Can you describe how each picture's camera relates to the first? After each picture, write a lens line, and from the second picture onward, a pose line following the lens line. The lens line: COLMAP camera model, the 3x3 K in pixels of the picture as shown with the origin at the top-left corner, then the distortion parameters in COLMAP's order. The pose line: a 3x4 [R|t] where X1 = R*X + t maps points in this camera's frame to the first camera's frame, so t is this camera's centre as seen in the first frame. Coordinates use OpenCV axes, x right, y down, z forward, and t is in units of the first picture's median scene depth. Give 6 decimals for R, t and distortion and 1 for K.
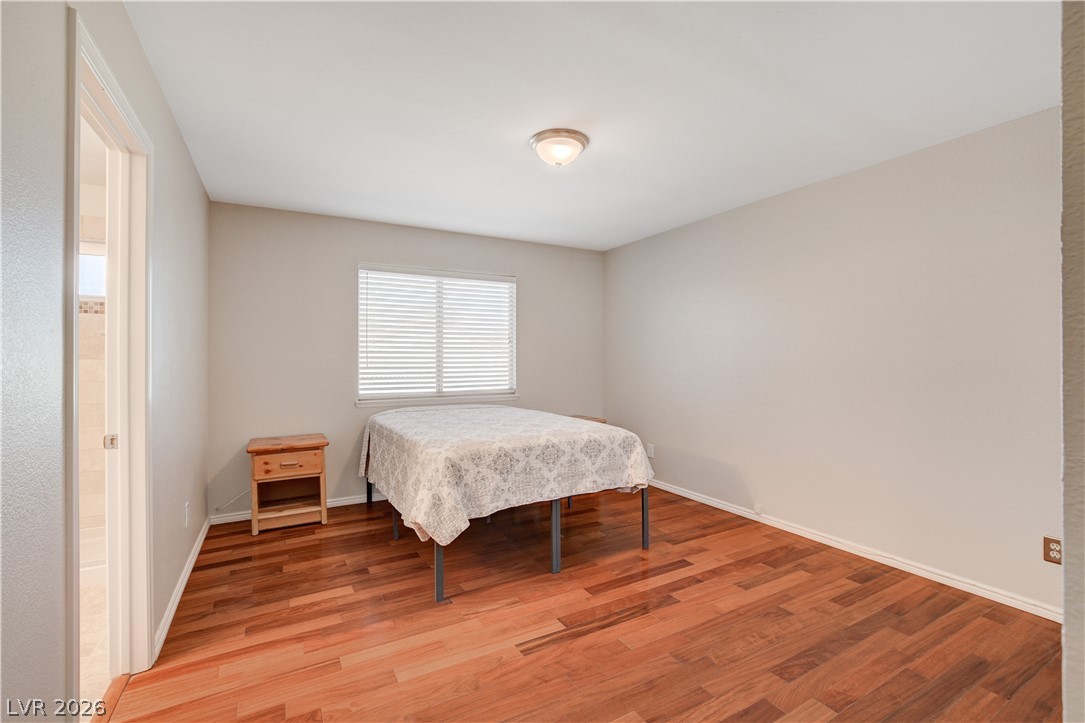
lens RADIAL K [[471.1, 0, 543.1], [0, 471.1, 359.3], [0, 0, 1]] dist [-0.003664, -0.000255]
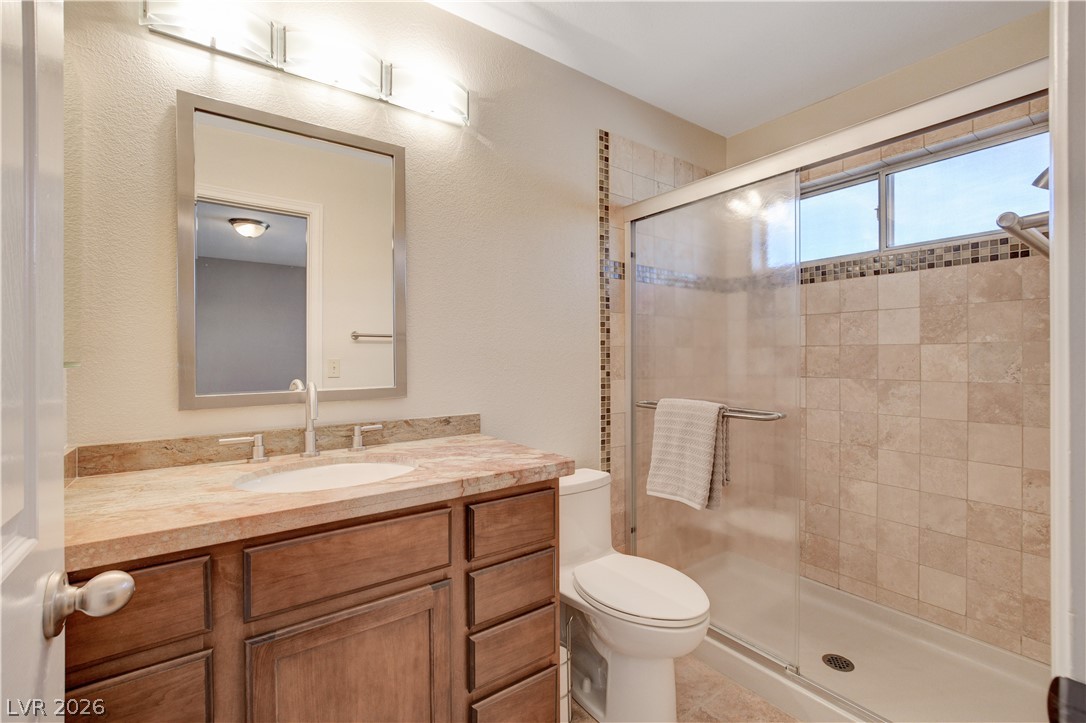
lens RADIAL K [[471.5, 0, 542.8], [0, 471.5, 359.5], [0, 0, 1]] dist [-0.003664, -0.000255]
pose [[0.108578, 0.003463, -0.994082, -0.432762], [0.007393, 0.999963, 0.004291, 0.010758], [0.994060, -0.007815, 0.108549, 0.442764]]
